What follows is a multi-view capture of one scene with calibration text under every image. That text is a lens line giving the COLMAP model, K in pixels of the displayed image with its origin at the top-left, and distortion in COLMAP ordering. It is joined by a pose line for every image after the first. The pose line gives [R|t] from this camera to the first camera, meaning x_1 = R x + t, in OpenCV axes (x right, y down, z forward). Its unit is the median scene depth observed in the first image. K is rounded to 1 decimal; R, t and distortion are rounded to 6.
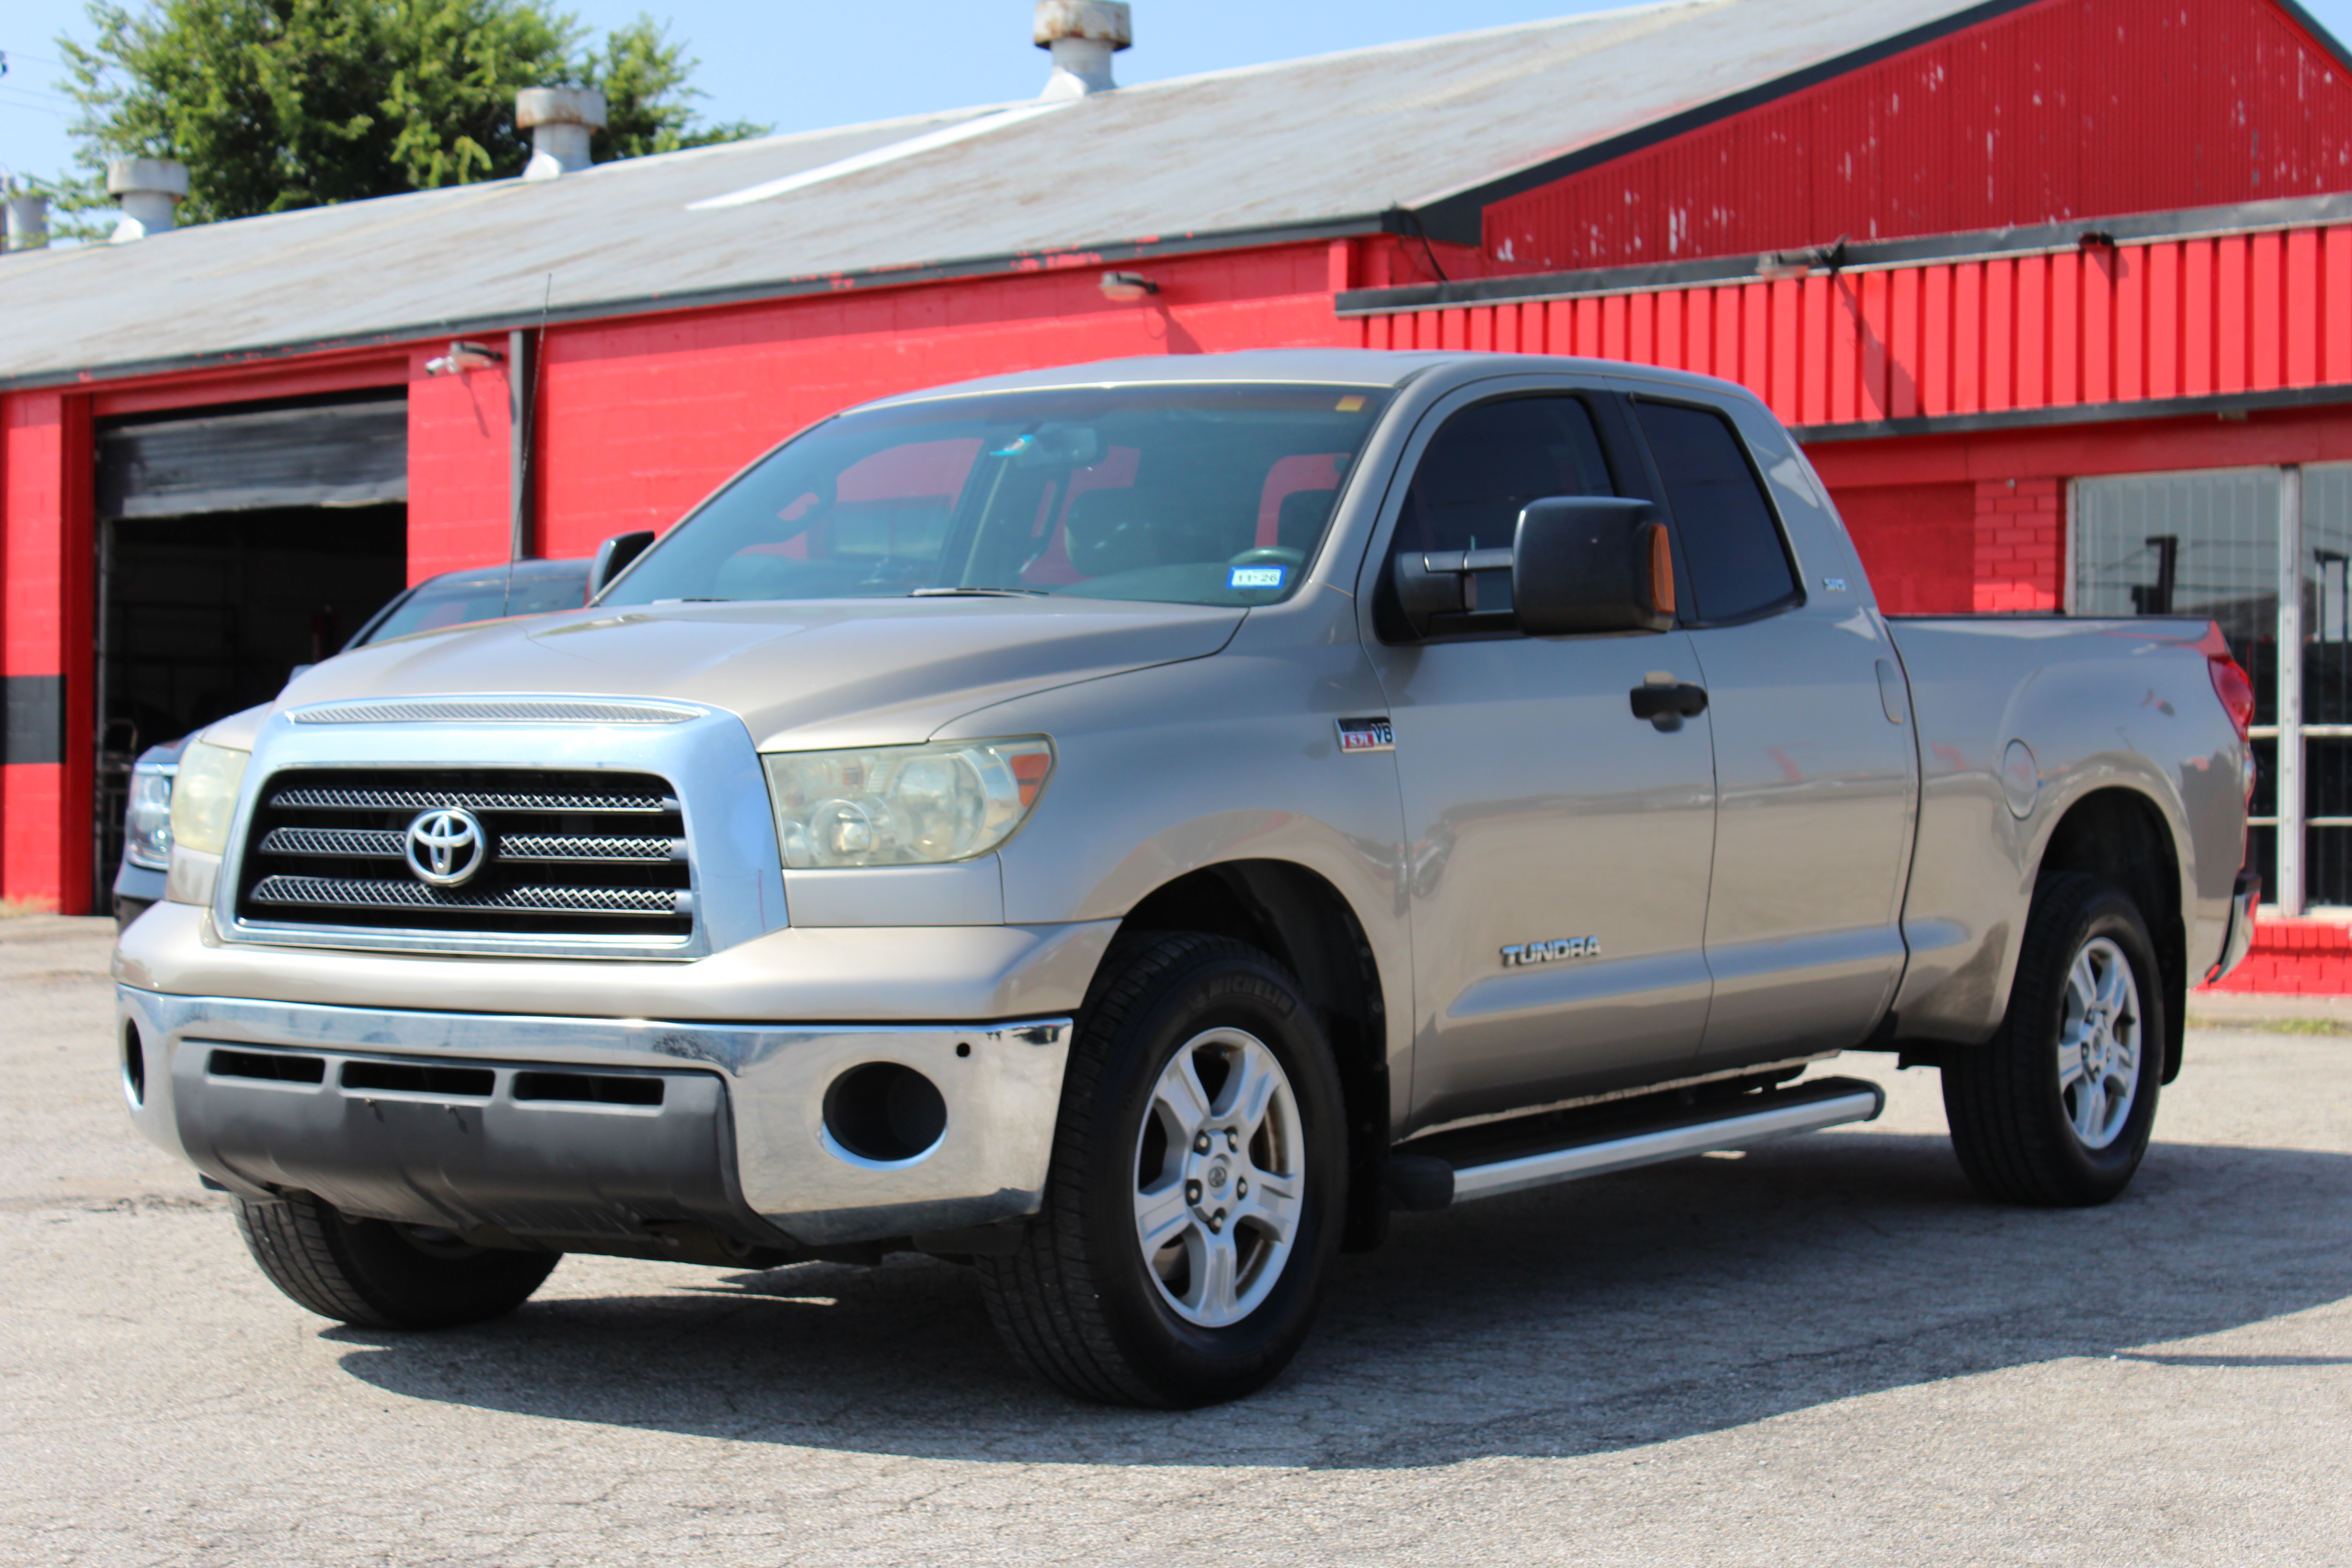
lens RADIAL K [[4290.8, 0, 1169.4], [0, 4290.8, 768.9], [0, 0, 1]] dist [0.019099, 0.000000]
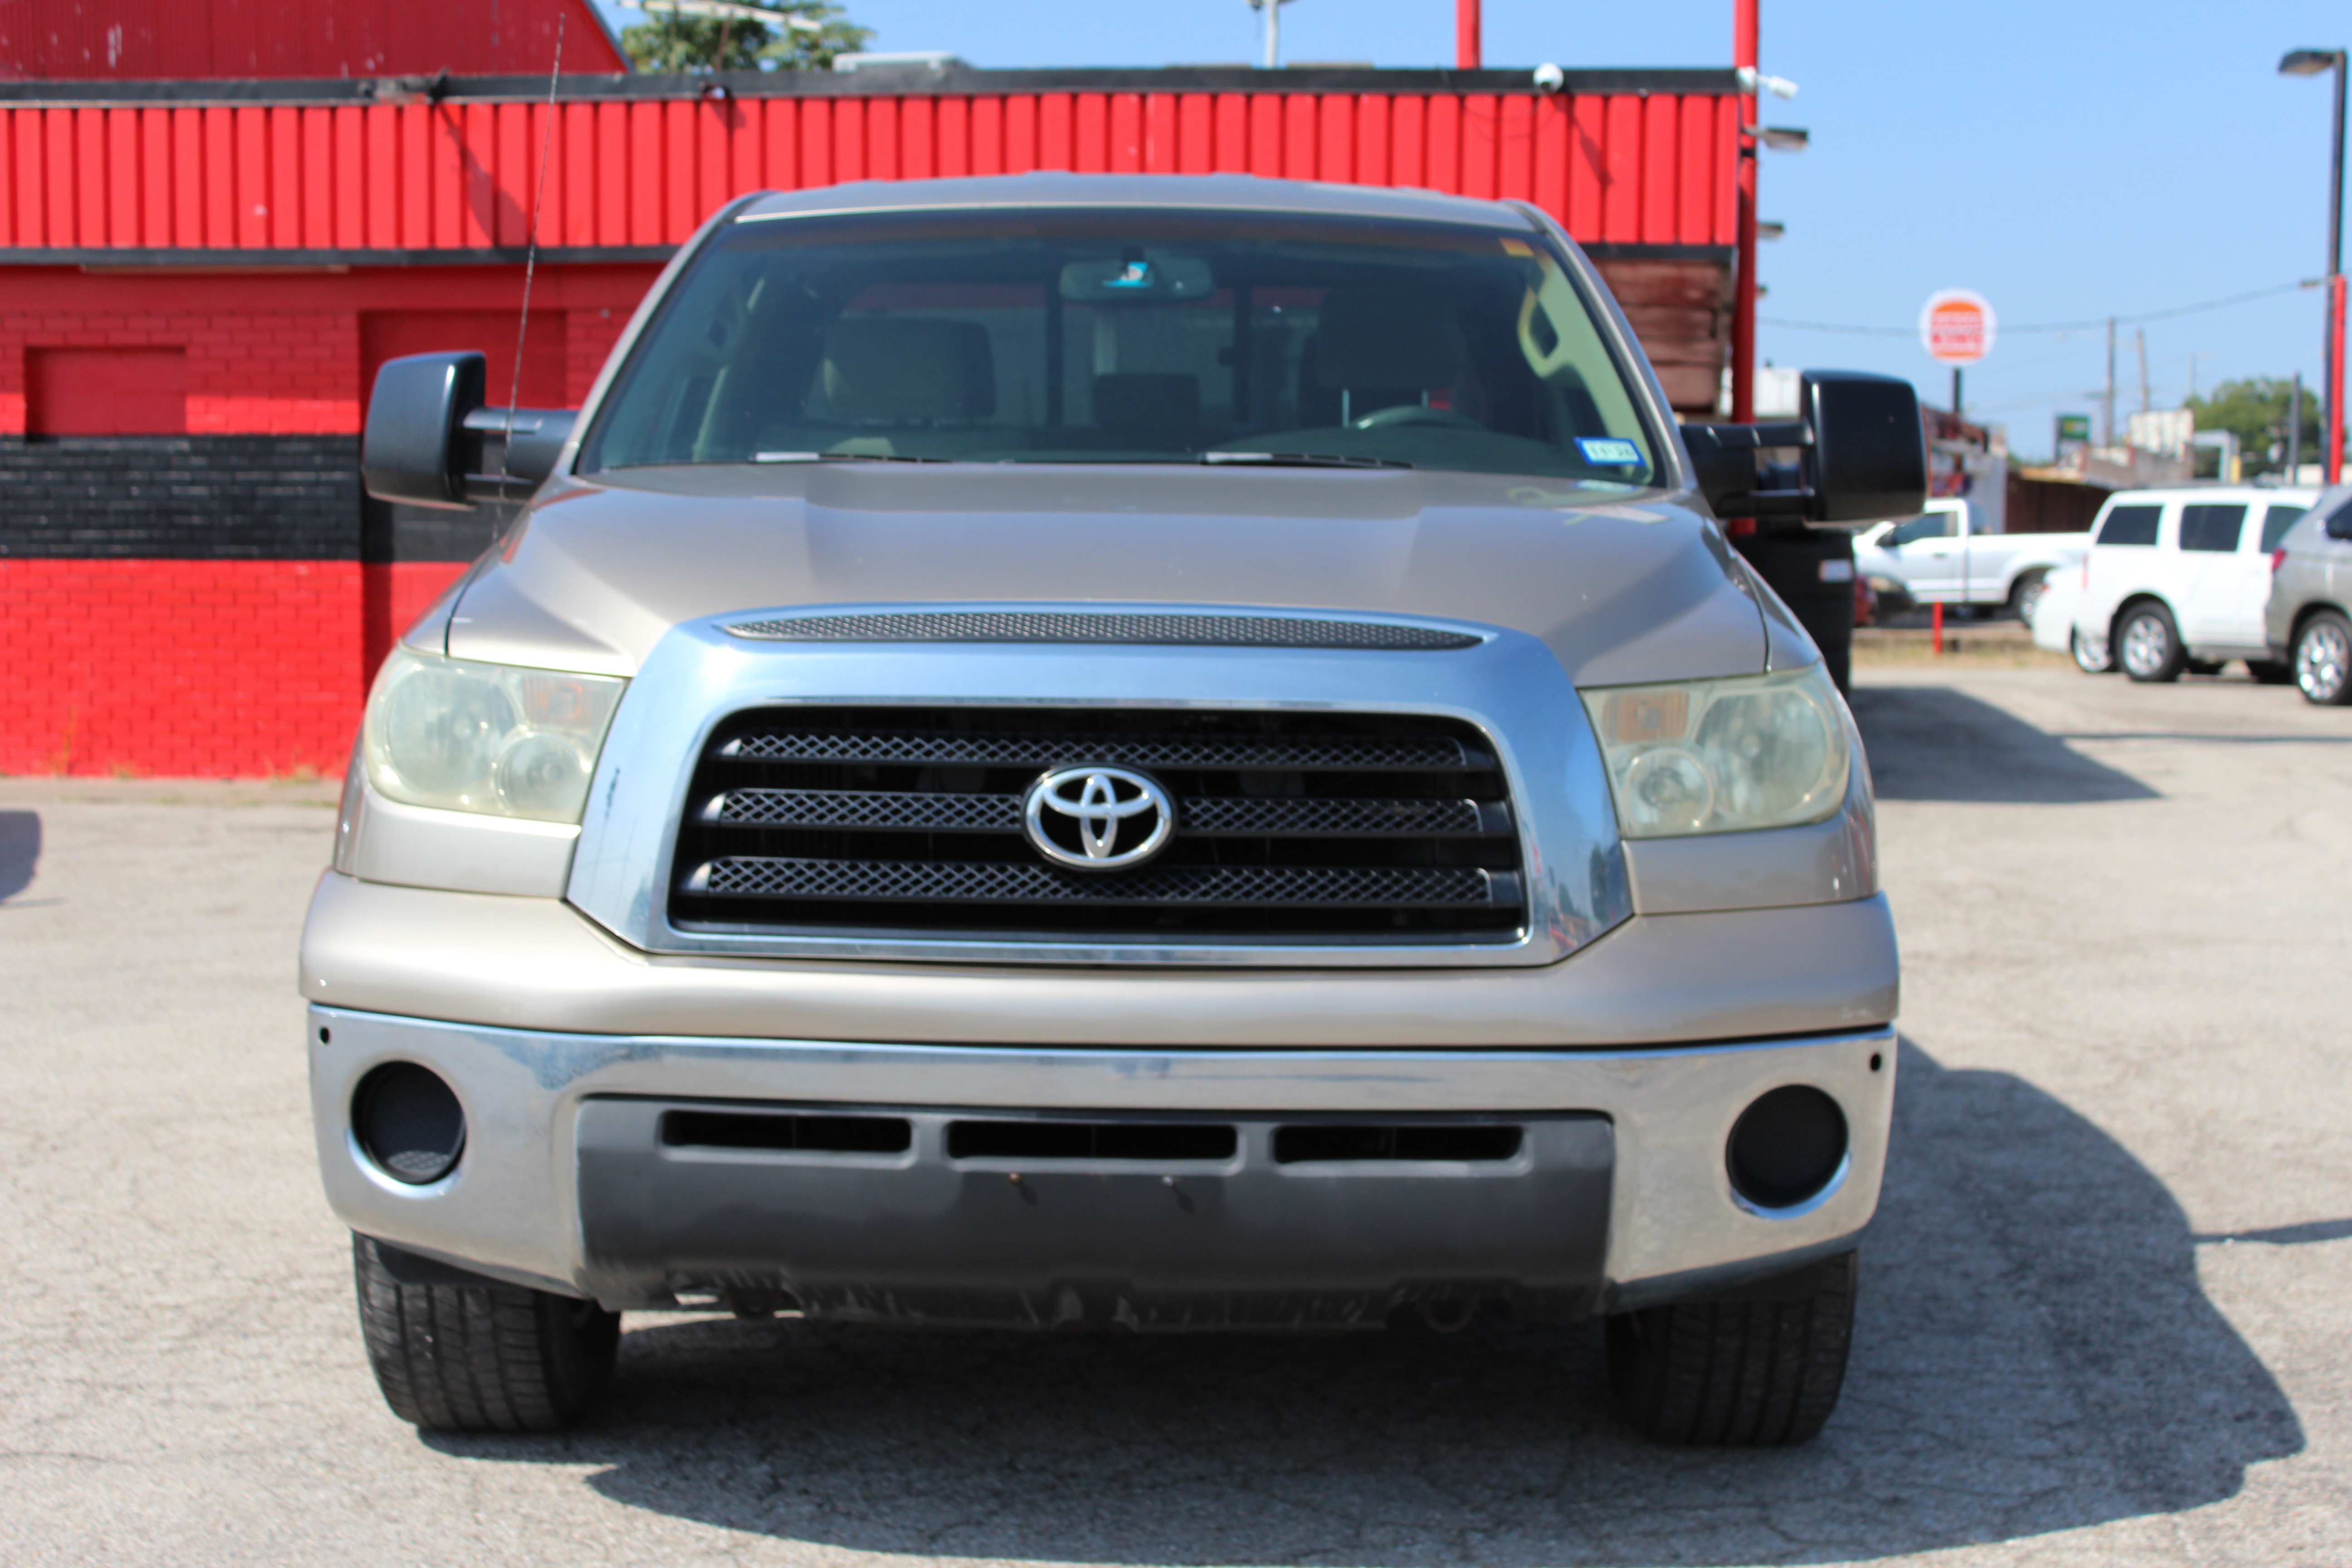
lens RADIAL K [[3528.2, 0, 1179.0], [0, 3528.2, 795.5], [0, 0, 1]] dist [-0.027848, 0.000000]
pose [[0.826554, -0.034090, 0.561825, -0.459827], [-0.007464, 0.997413, 0.071500, -0.026283], [-0.562808, -0.063292, 0.824161, 0.471936]]
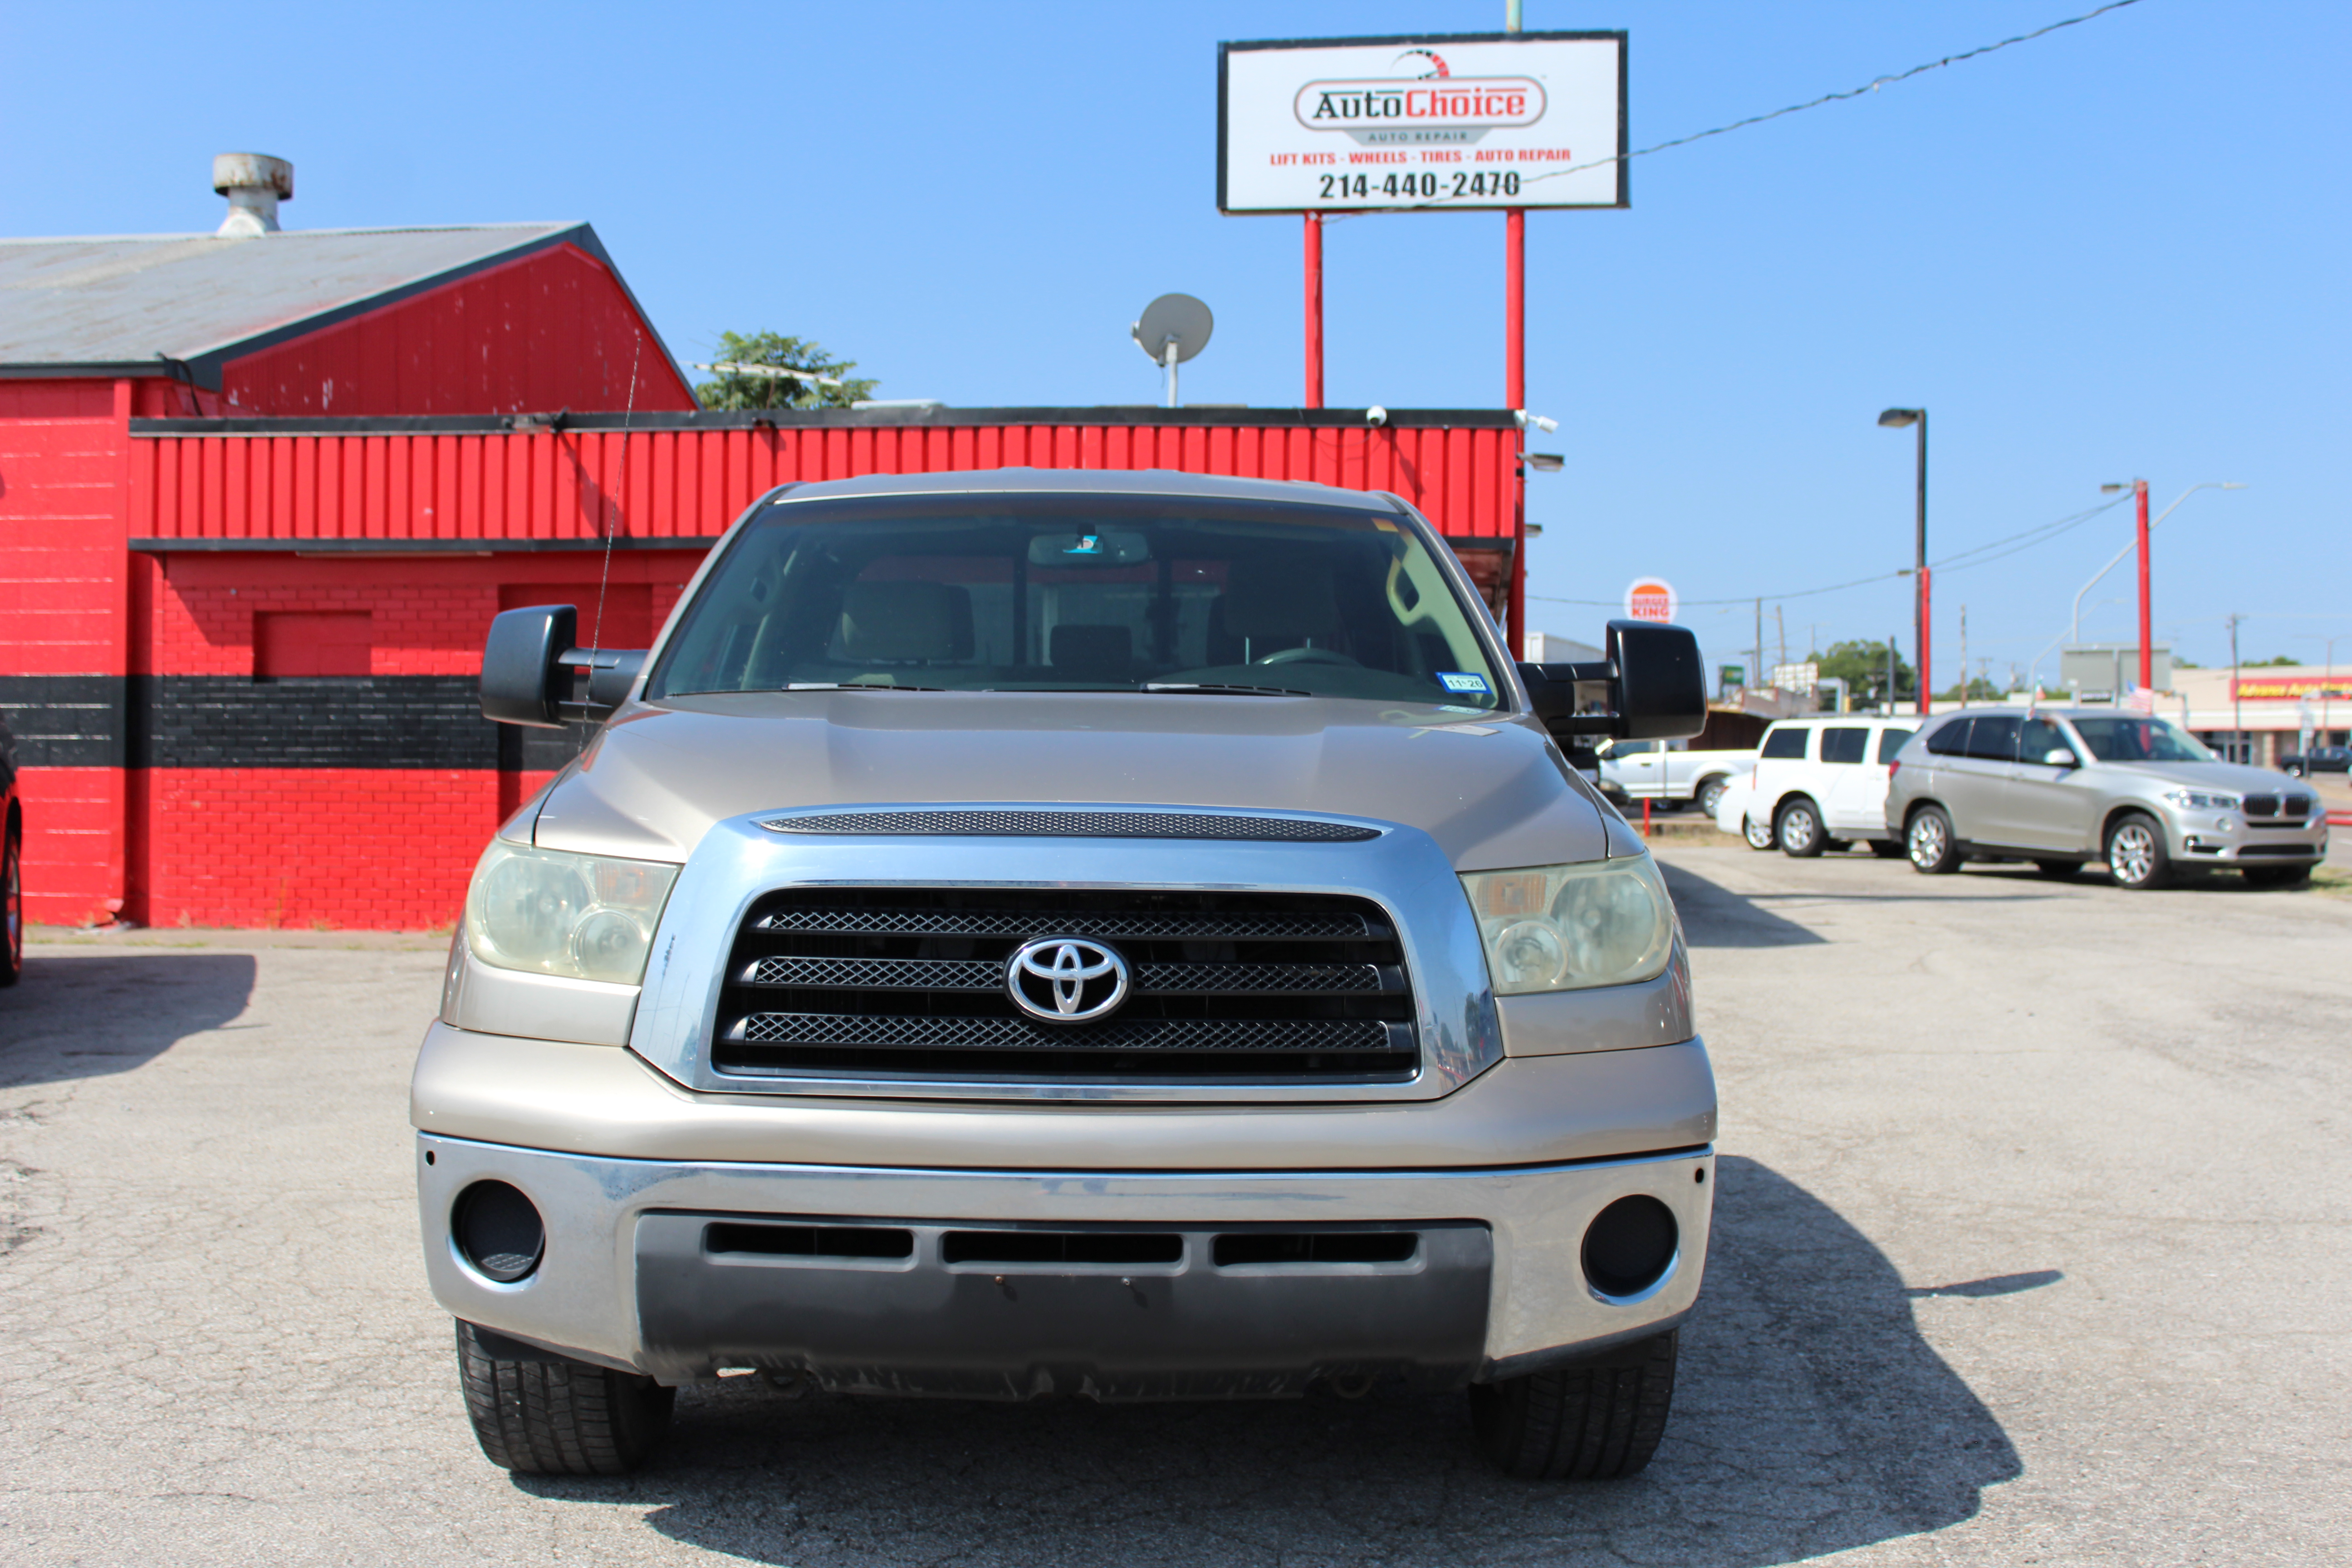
lens RADIAL K [[2532.7, 0, 1178.3], [0, 2532.7, 787.5], [0, 0, 1]] dist [-0.095870, 0.000000]
pose [[0.807860, -0.000925, 0.589373, -0.426170], [-0.007669, 0.999898, 0.012081, -0.025741], [-0.589324, -0.014279, 0.807771, 0.534243]]
